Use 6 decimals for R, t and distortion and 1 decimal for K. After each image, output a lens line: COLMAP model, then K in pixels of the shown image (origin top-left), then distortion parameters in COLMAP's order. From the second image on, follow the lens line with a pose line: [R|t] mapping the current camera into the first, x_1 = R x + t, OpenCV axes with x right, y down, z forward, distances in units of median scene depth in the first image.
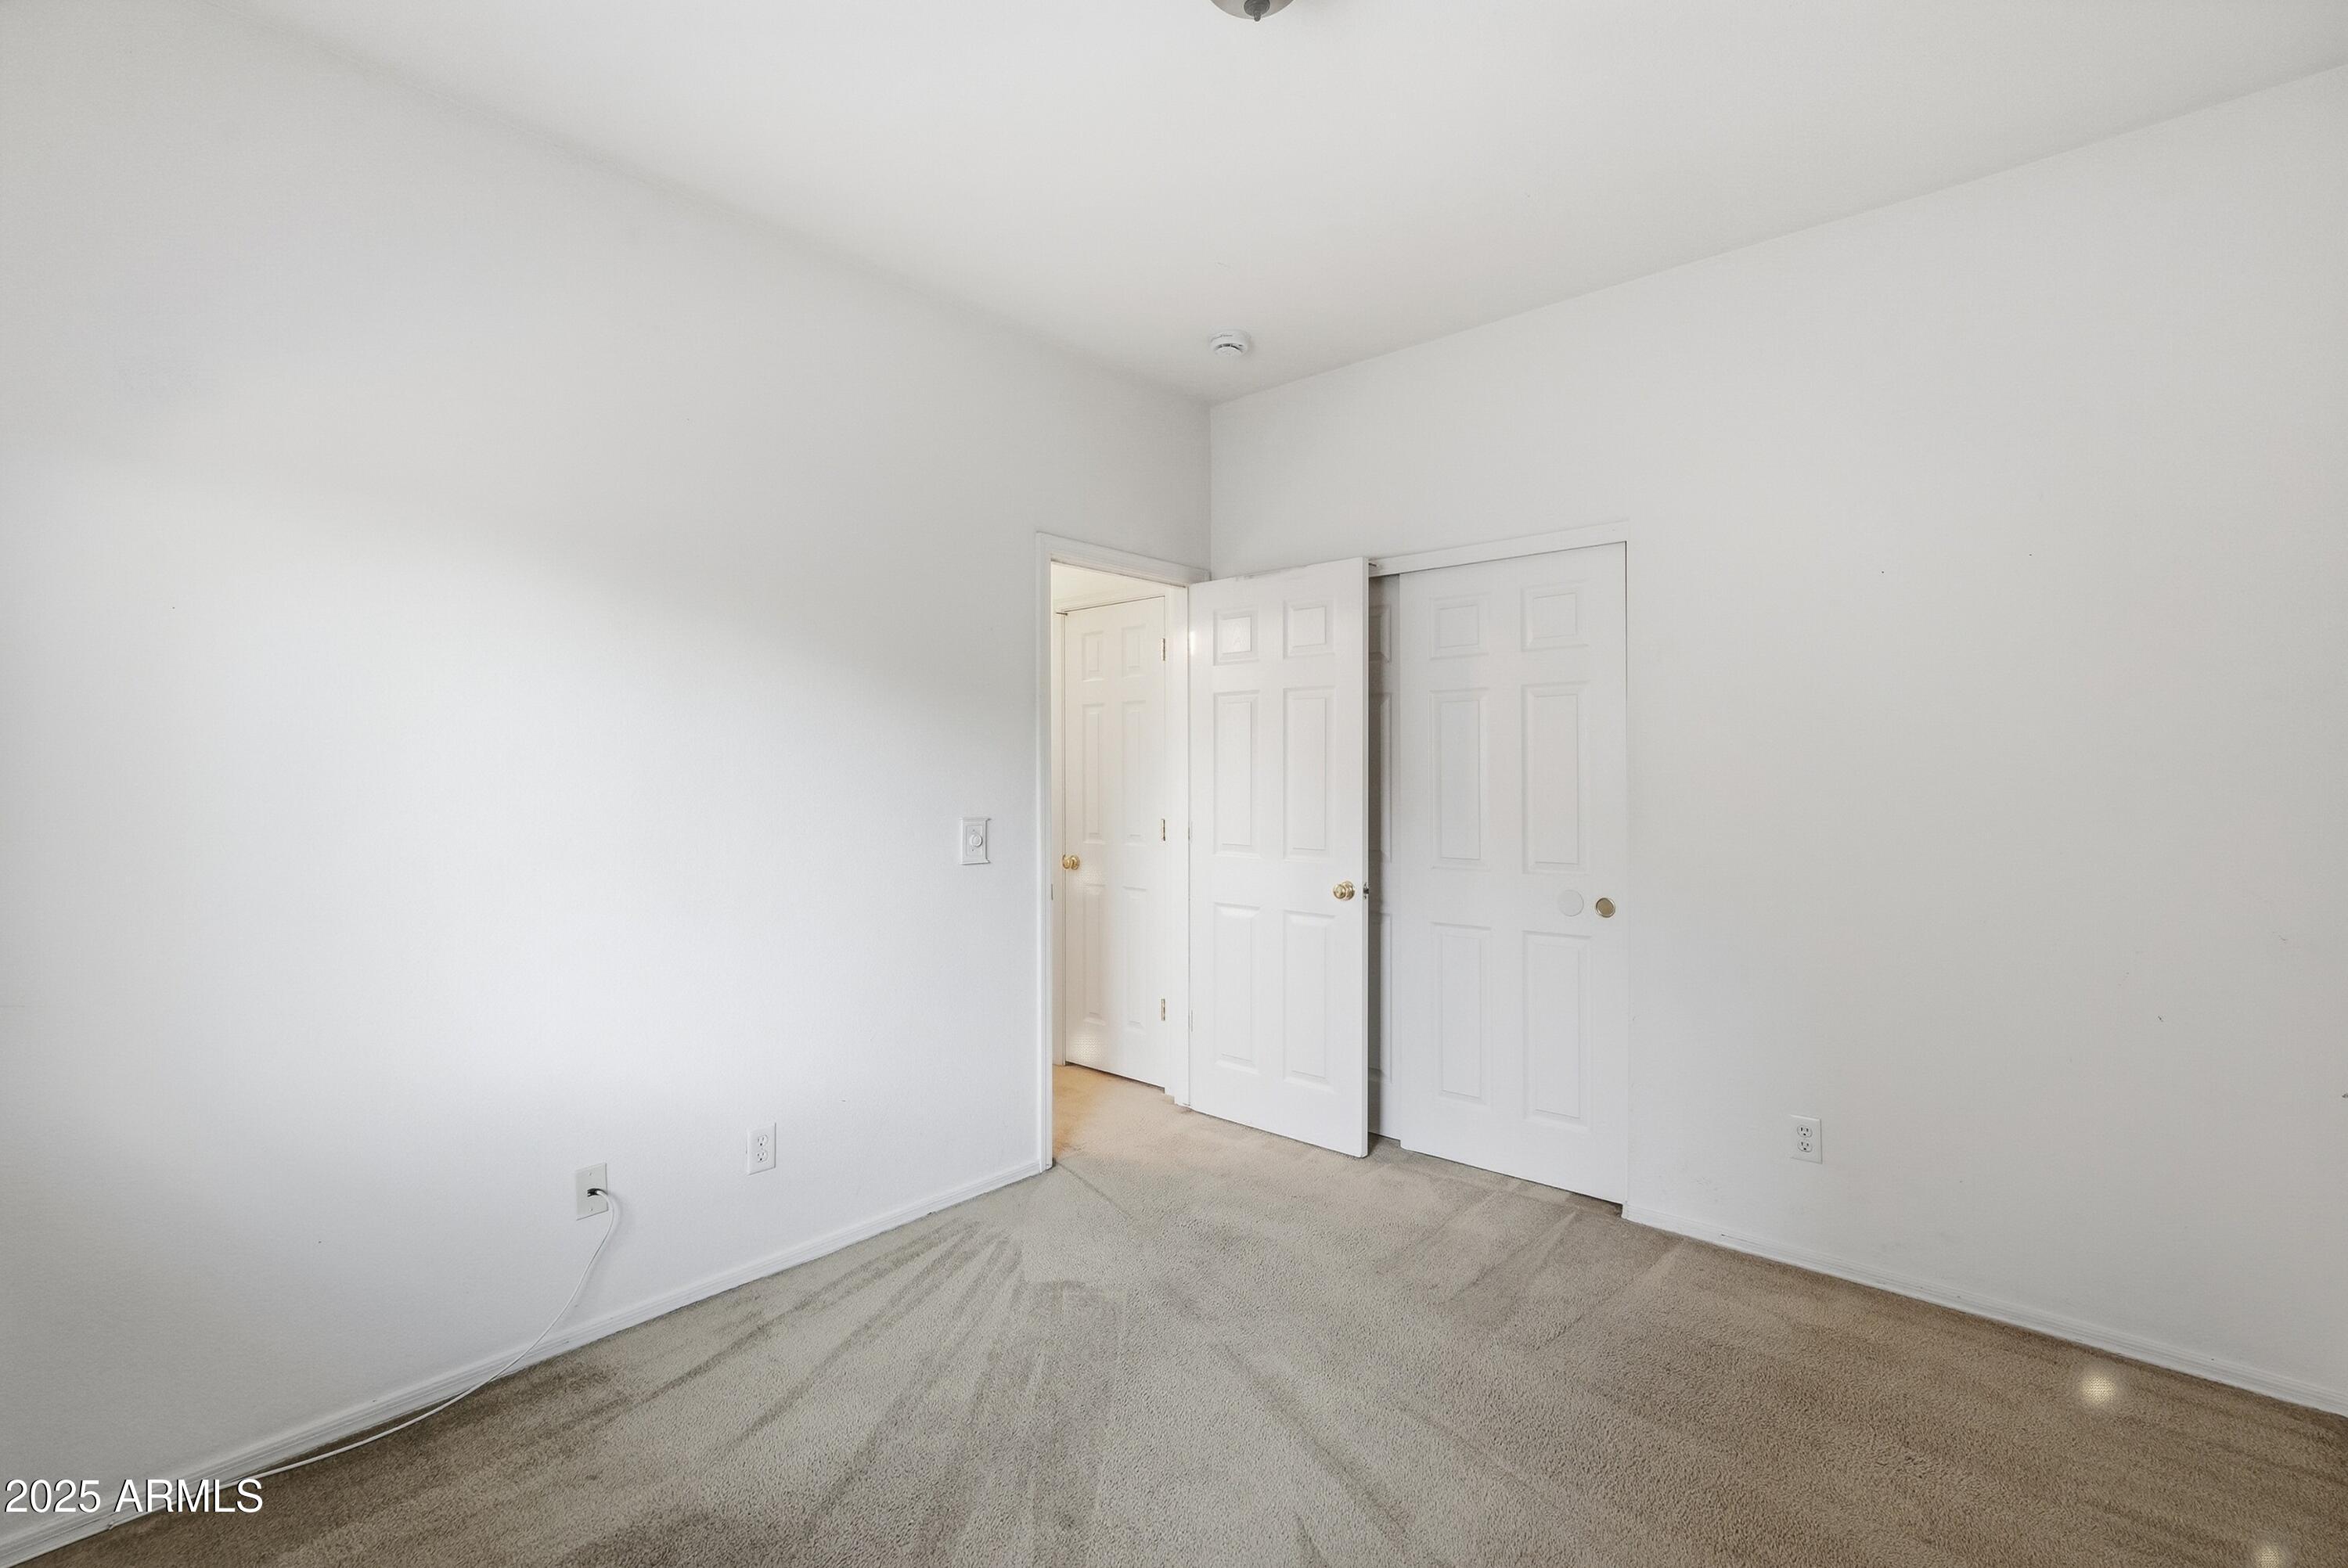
lens RADIAL K [[1042.2, 0, 1174.0], [0, 1042.2, 784.0], [0, 0, 1]] dist [-0.004148, 0.001454]
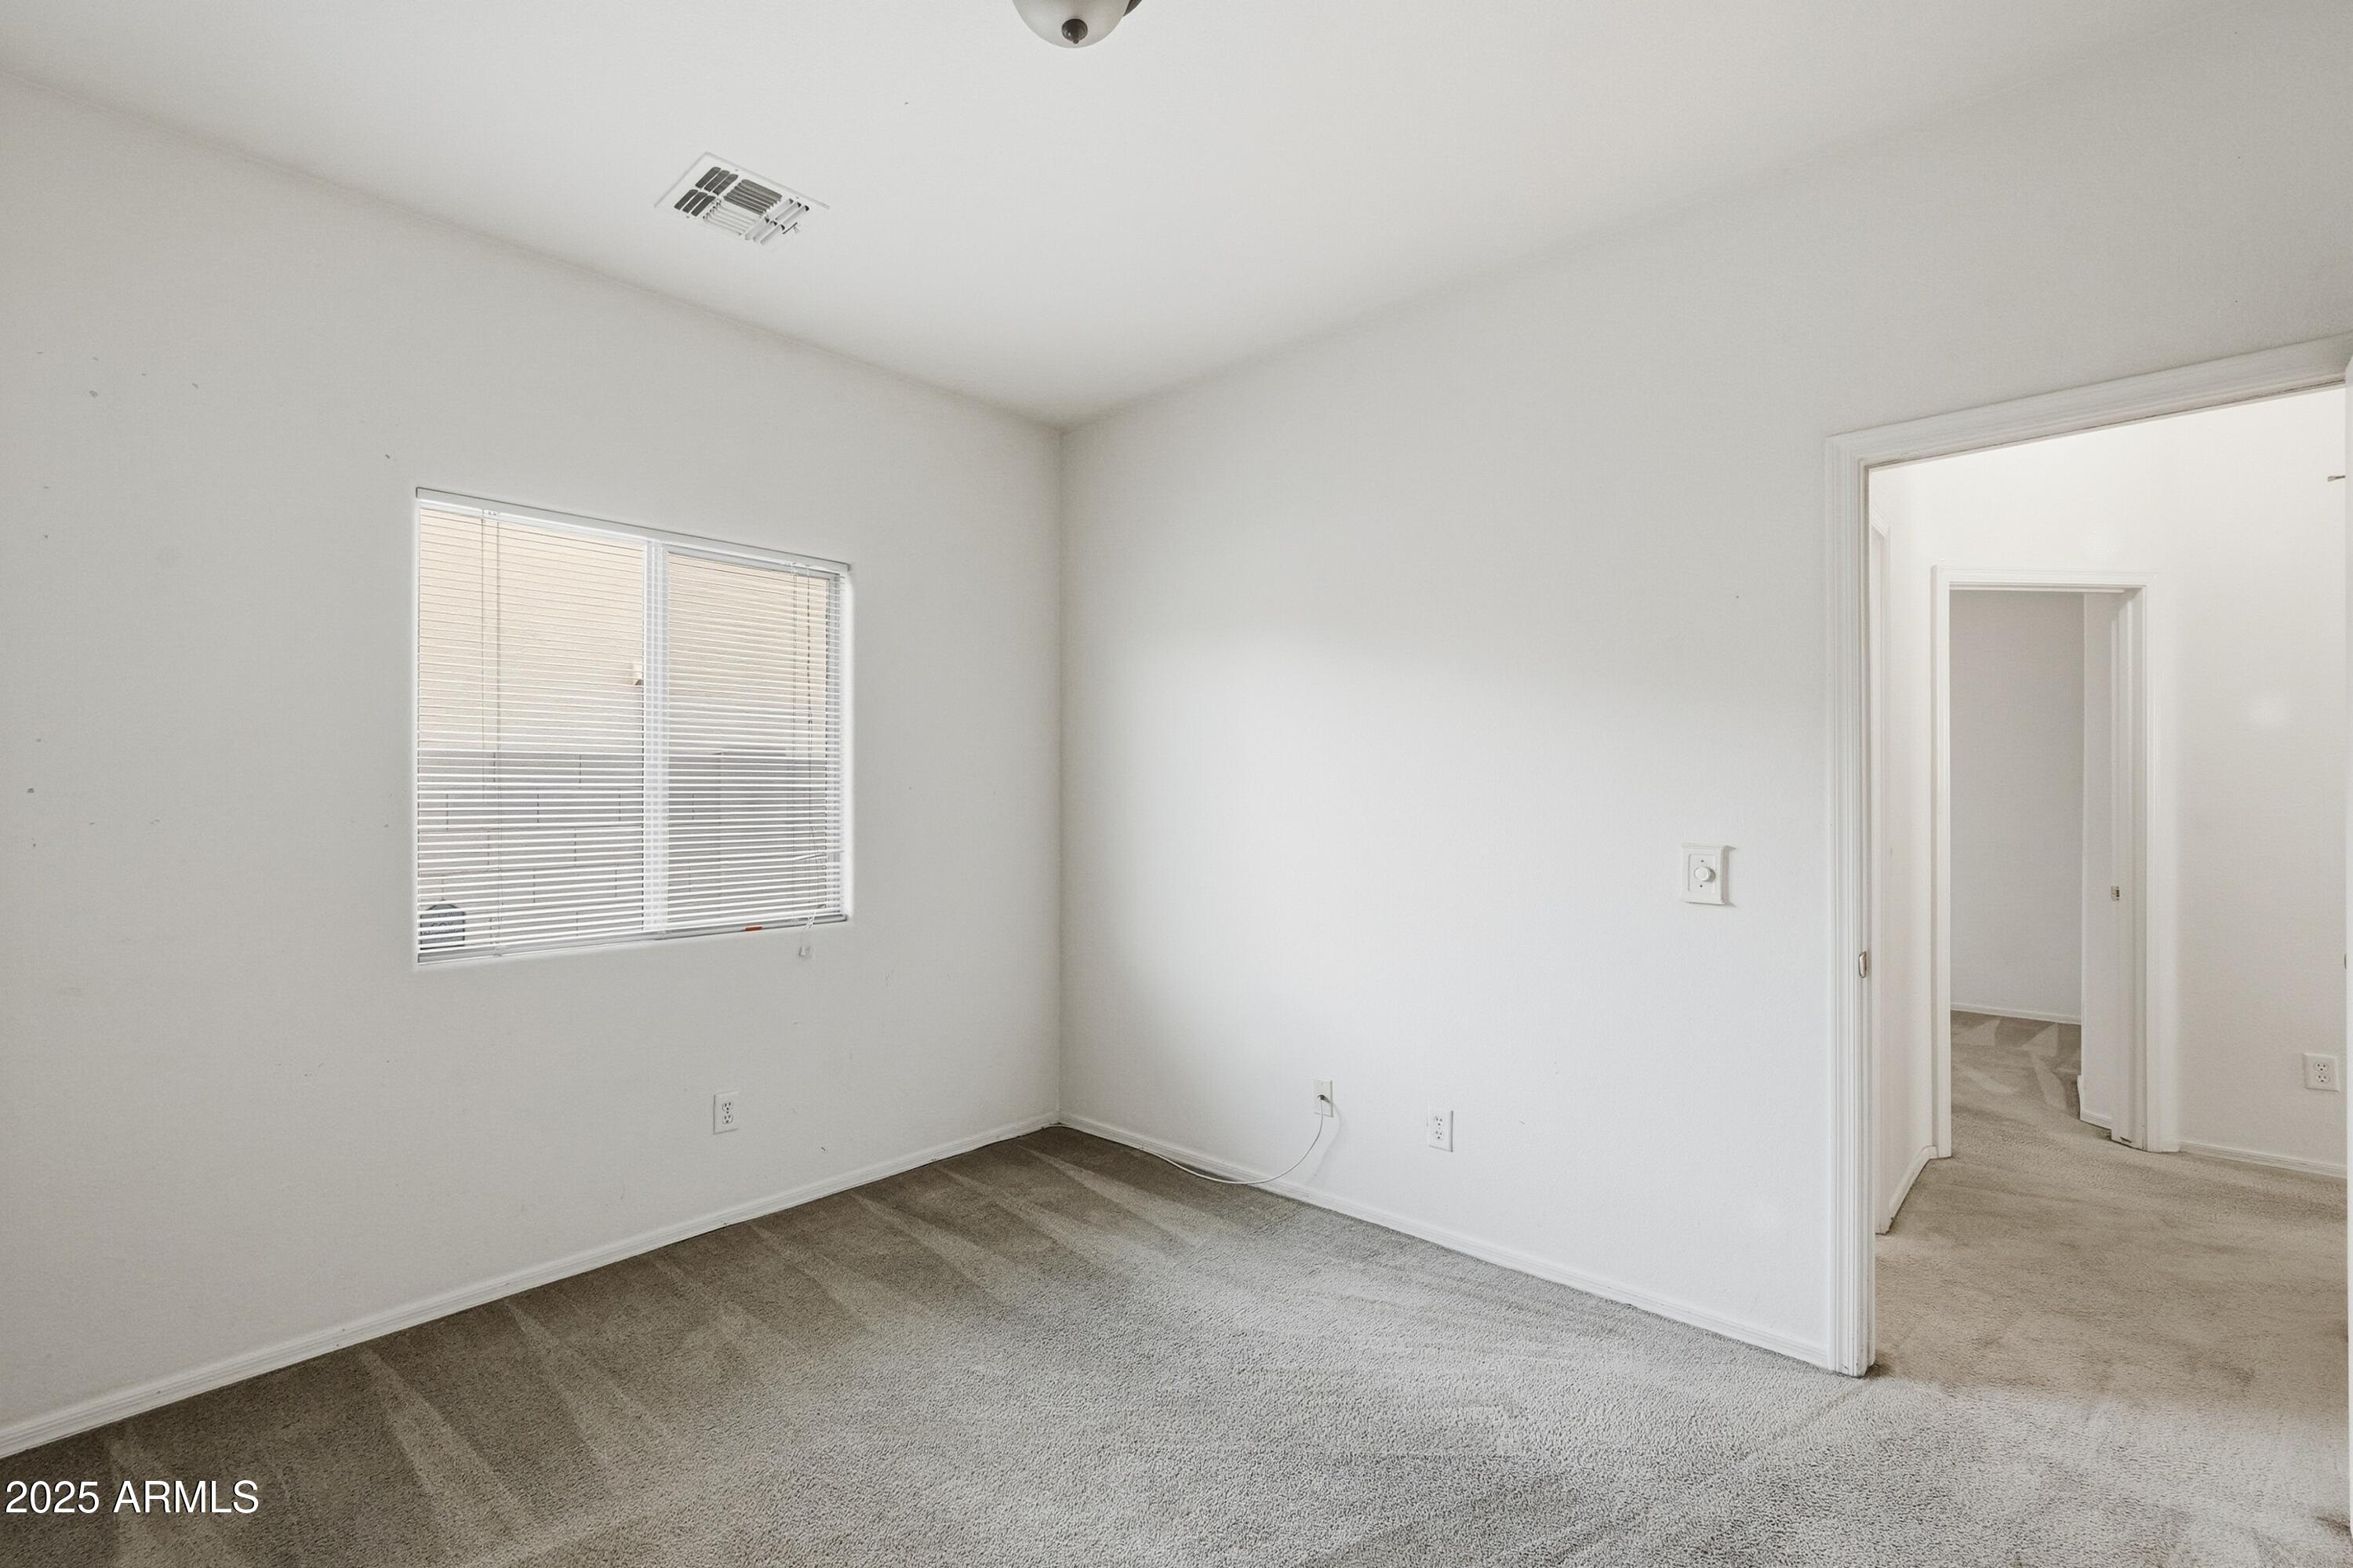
lens RADIAL K [[1044.6, 0, 1176.5], [0, 1044.6, 784.0], [0, 0, 1]] dist [-0.004148, 0.001454]
pose [[-0.011479, 0.000514, -0.999934, 0.792086], [-0.002641, 0.999996, 0.000544, -0.016167], [0.999931, 0.002647, -0.011477, 0.812302]]
